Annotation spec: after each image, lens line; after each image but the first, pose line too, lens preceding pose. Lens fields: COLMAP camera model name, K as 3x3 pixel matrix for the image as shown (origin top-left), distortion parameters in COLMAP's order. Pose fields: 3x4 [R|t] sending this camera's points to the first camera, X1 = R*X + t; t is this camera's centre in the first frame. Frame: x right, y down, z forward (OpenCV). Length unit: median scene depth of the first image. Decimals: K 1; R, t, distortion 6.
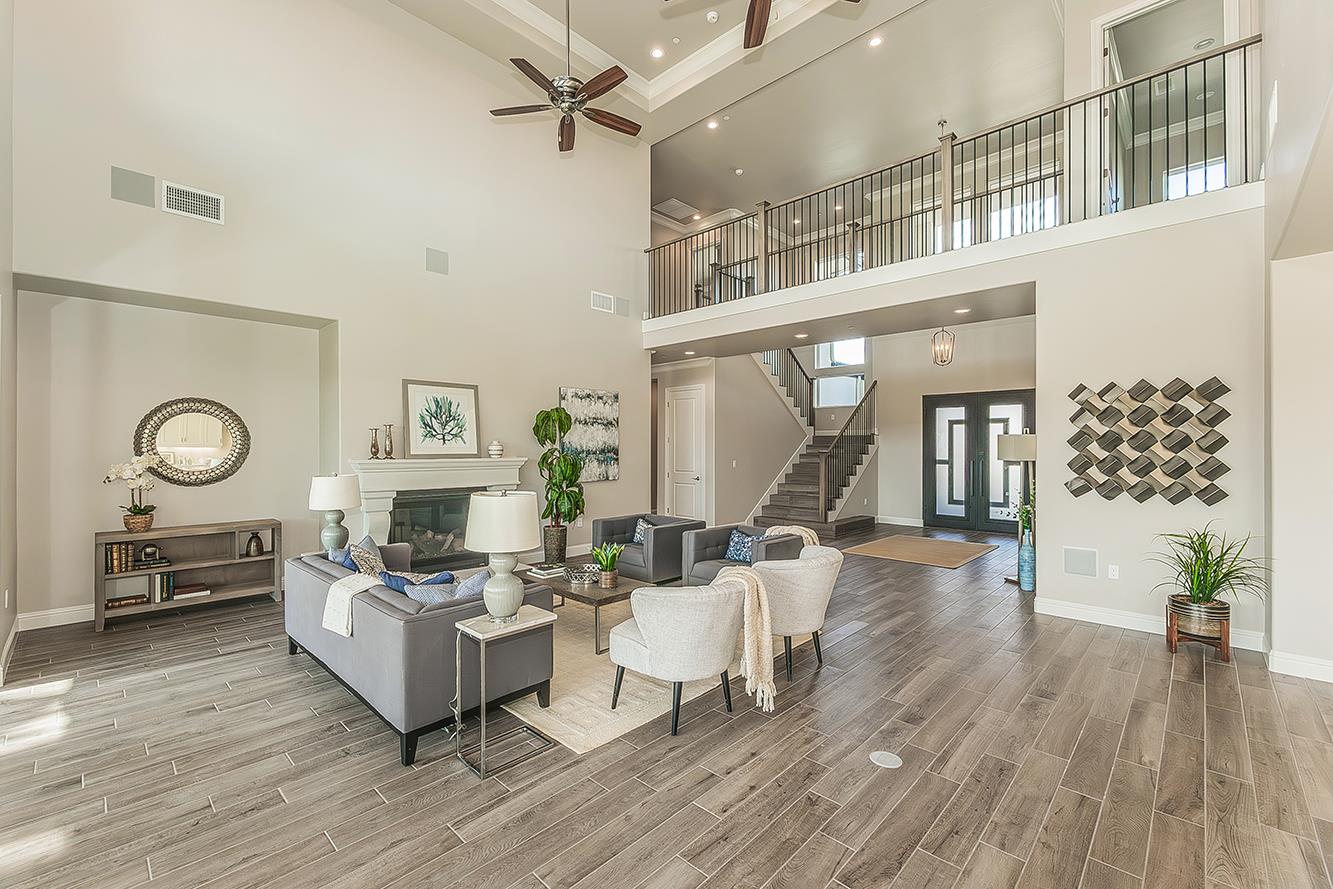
lens RADIAL K [[559.6, 0, 662.0], [0, 559.6, 448.0], [0, 0, 1]] dist [0.001585, -0.000223]
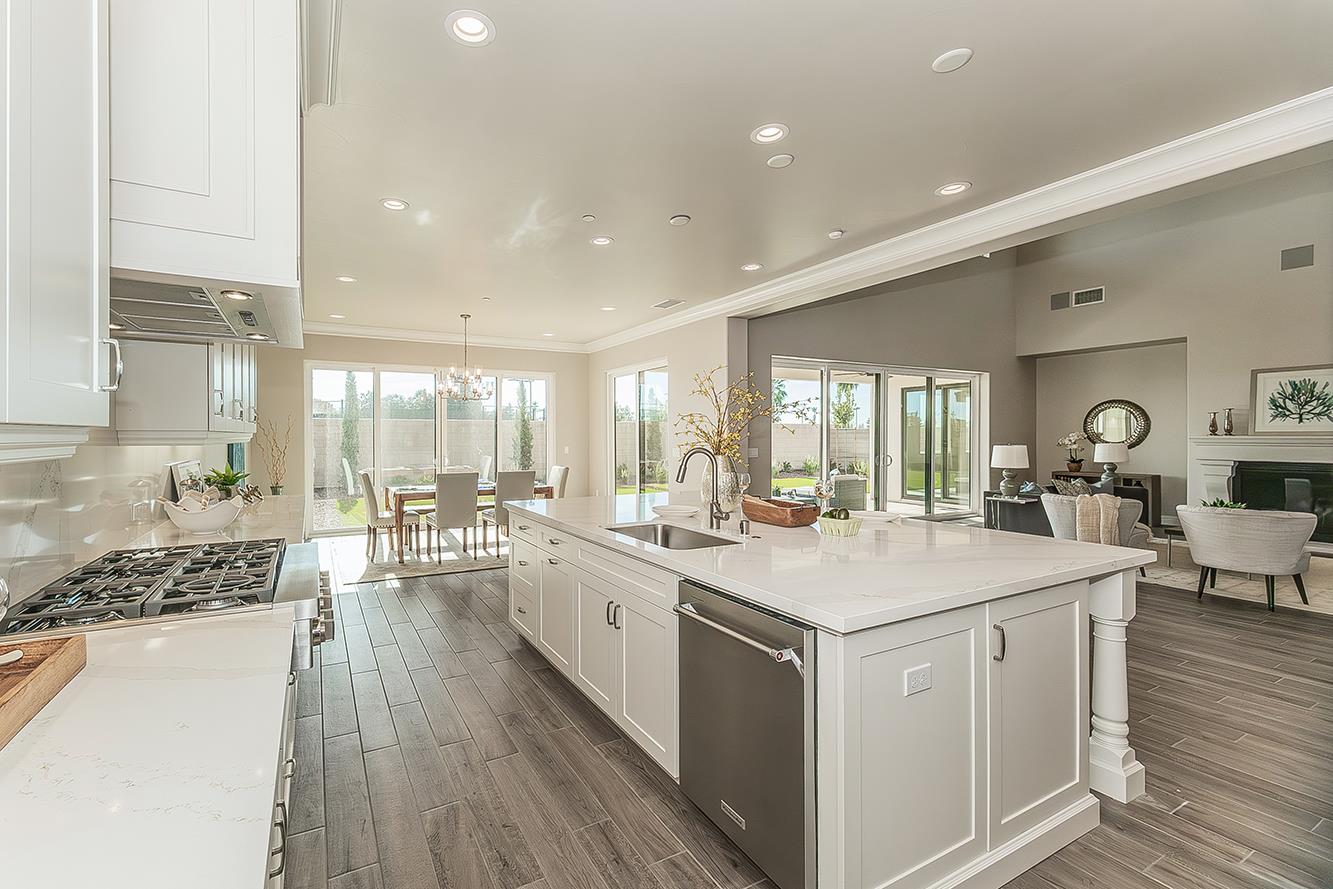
lens RADIAL K [[559.6, 0, 664.6], [0, 559.6, 440.1], [0, 0, 1]] dist [0.001585, -0.000223]
pose [[-0.229991, 0.005975, -0.973174, 1.007258], [-0.002437, 0.999974, 0.006716, 0.023630], [0.973190, 0.003916, -0.229971, 0.047985]]
